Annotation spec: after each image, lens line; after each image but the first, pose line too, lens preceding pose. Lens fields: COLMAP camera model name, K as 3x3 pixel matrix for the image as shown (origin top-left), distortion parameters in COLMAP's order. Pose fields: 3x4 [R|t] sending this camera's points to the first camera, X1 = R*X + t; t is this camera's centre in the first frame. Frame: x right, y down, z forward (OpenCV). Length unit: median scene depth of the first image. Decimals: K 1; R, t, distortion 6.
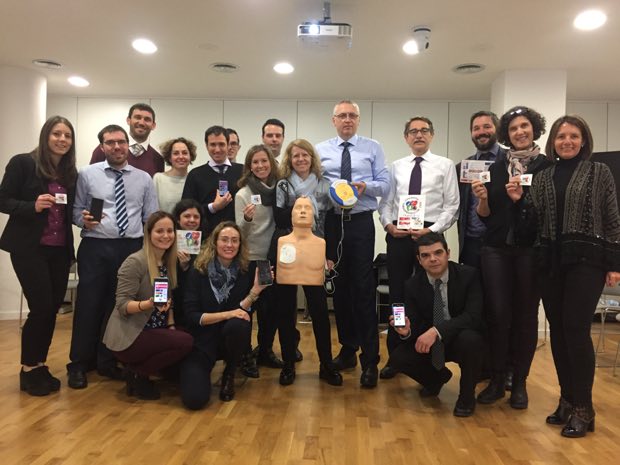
lens RADIAL K [[529.2, 0, 308.9], [0, 529.2, 229.1], [0, 0, 1]] dist [0.056365, -0.070964]
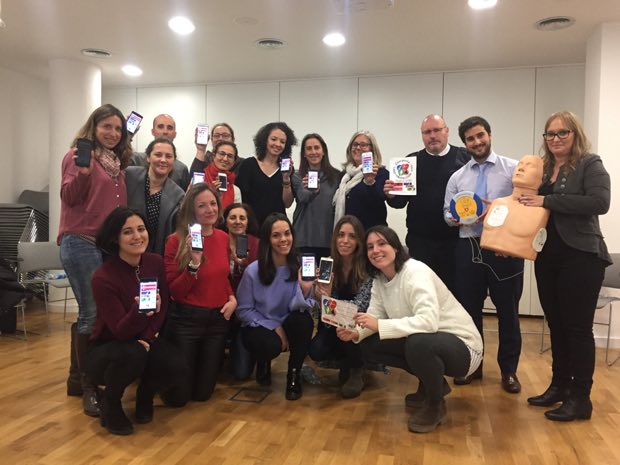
lens RADIAL K [[529.2, 0, 309.3], [0, 529.2, 231.9], [0, 0, 1]] dist [0.056365, -0.070964]
pose [[0.983745, -0.007419, -0.179418, 0.102740], [0.012303, 0.999583, 0.026124, -0.004966], [0.179150, -0.027906, 0.983426, 0.151886]]
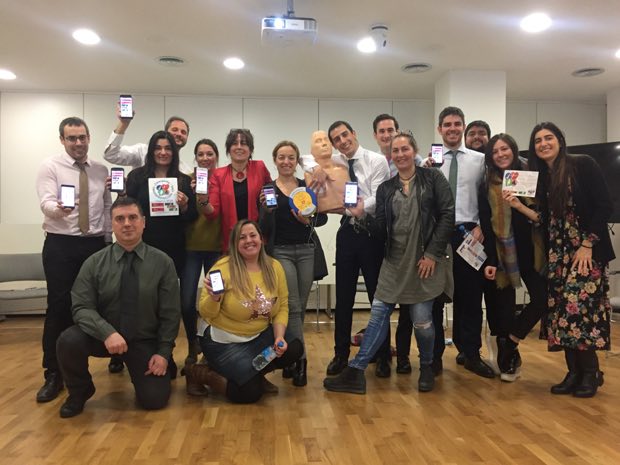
lens RADIAL K [[529.2, 0, 310.9], [0, 529.2, 232.5], [0, 0, 1]] dist [0.056365, -0.070964]
pose [[0.988886, -0.026573, 0.146279, -0.086567], [0.025444, 0.999630, 0.009581, 0.001051], [-0.146479, -0.005753, 0.989197, 0.021886]]
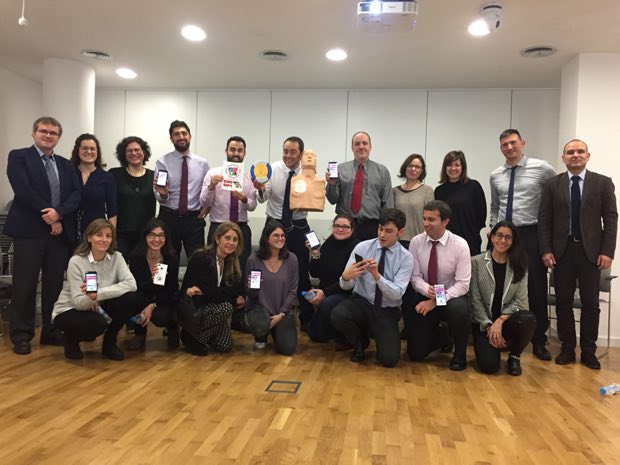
lens RADIAL K [[529.2, 0, 309.8], [0, 529.2, 232.1], [0, 0, 1]] dist [0.056365, -0.070964]
pose [[0.997185, 0.009296, -0.074399, -0.031793], [-0.008431, 0.999893, 0.011932, 0.003086], [0.074502, -0.011271, 0.997157, 0.071171]]
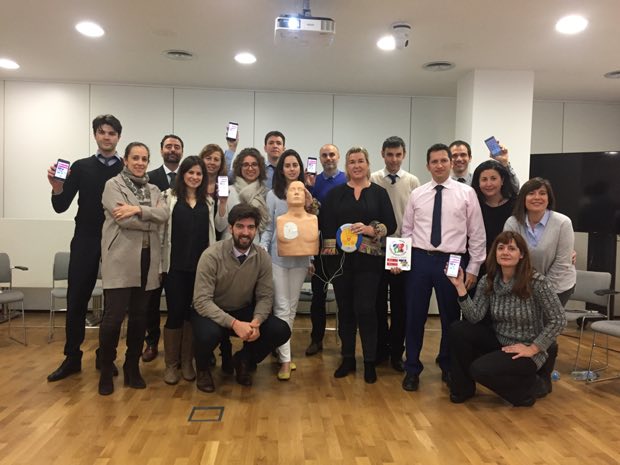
lens RADIAL K [[529.2, 0, 313.0], [0, 529.2, 232.9], [0, 0, 1]] dist [0.056365, -0.070964]
pose [[0.991637, -0.006902, 0.128876, -0.077467], [0.001227, 0.999028, 0.044060, -0.059496], [-0.129054, -0.043534, 0.990681, 0.084213]]
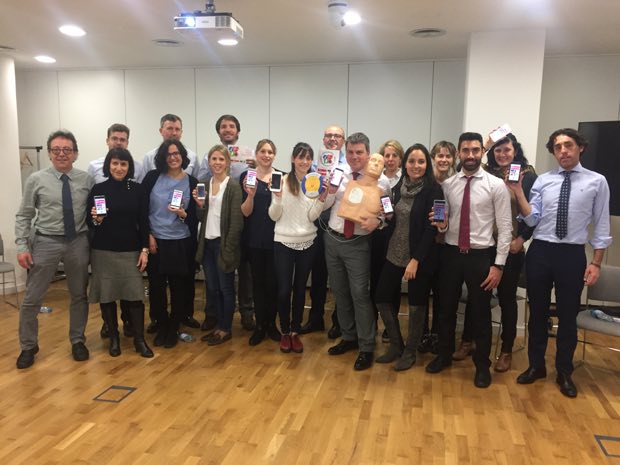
lens RADIAL K [[529.2, 0, 307.5], [0, 529.2, 229.0], [0, 0, 1]] dist [0.056365, -0.070964]
pose [[0.987853, 0.005844, -0.155278, 0.351510], [0.014508, 0.991458, 0.129616, -0.142356], [0.154710, -0.130295, 0.979331, 0.099962]]
